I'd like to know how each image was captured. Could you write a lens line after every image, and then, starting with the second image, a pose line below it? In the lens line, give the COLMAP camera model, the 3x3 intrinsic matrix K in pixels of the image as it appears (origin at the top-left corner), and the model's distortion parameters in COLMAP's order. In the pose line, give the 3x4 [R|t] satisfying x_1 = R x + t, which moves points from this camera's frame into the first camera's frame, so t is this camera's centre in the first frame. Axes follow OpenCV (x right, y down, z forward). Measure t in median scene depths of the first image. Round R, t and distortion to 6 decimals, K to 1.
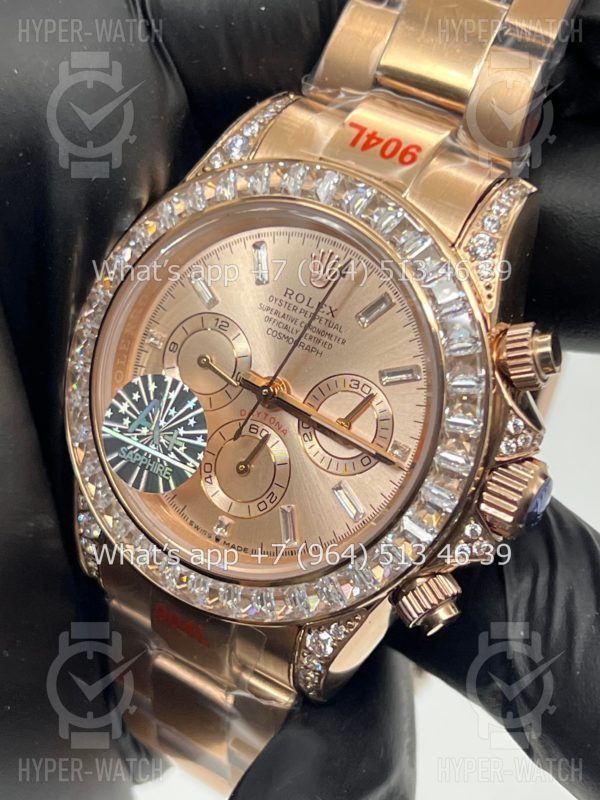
lens RADIAL K [[1882.2, 0, 300.0], [0, 1882.2, 400.0], [0, 0, 1]] dist [0.231115, 0.636088]
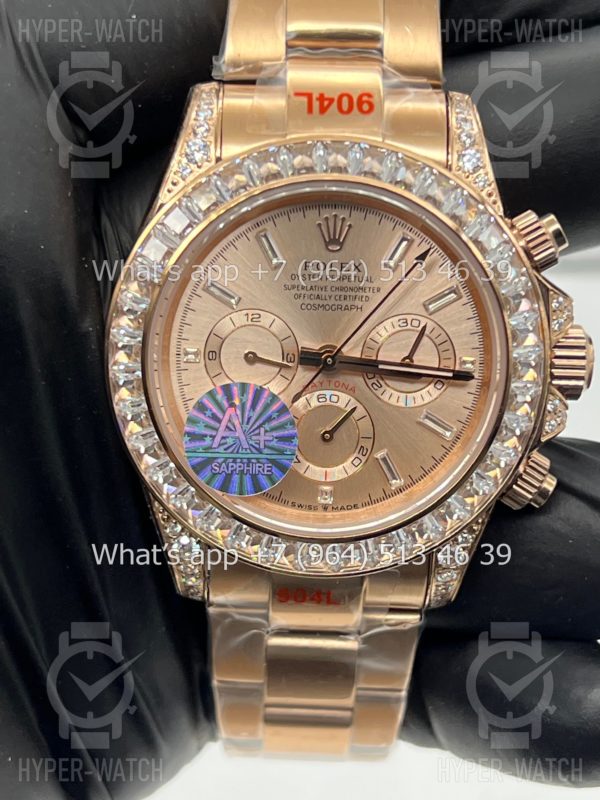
lens RADIAL K [[1882.2, 0, 300.0], [0, 1882.2, 400.0], [0, 0, 1]] dist [0.231115, 0.636088]
pose [[0.847614, -0.382100, 0.368172, -0.426927], [0.351128, 0.924120, 0.150704, -0.148128], [-0.397819, 0.001537, 0.917463, 0.036791]]
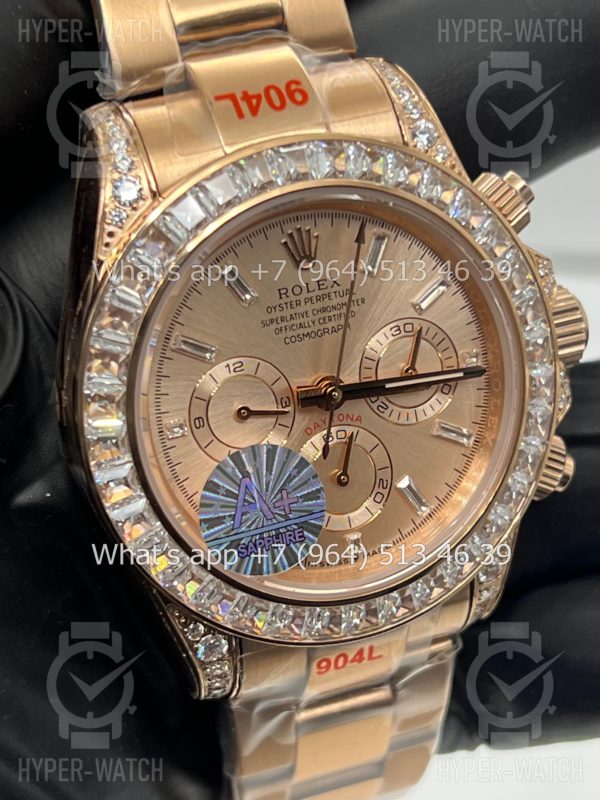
lens RADIAL K [[1882.2, 0, 300.0], [0, 1882.2, 400.0], [0, 0, 1]] dist [0.231115, 0.636088]
pose [[0.577766, -0.589090, 0.564941, -0.540441], [0.493211, 0.803478, 0.333416, -0.312218], [-0.650330, 0.085998, 0.754768, 0.321379]]
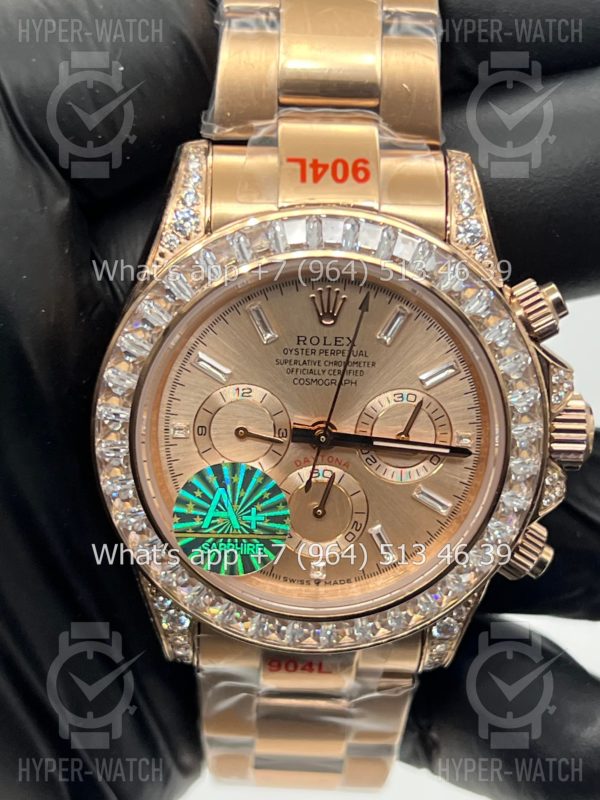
lens RADIAL K [[1882.2, 0, 300.0], [0, 1882.2, 400.0], [0, 0, 1]] dist [0.231115, 0.636088]
pose [[0.845257, -0.416983, 0.334165, -0.360532], [0.347383, 0.903972, 0.249317, -0.281810], [-0.406036, -0.094653, 0.908942, 0.073582]]
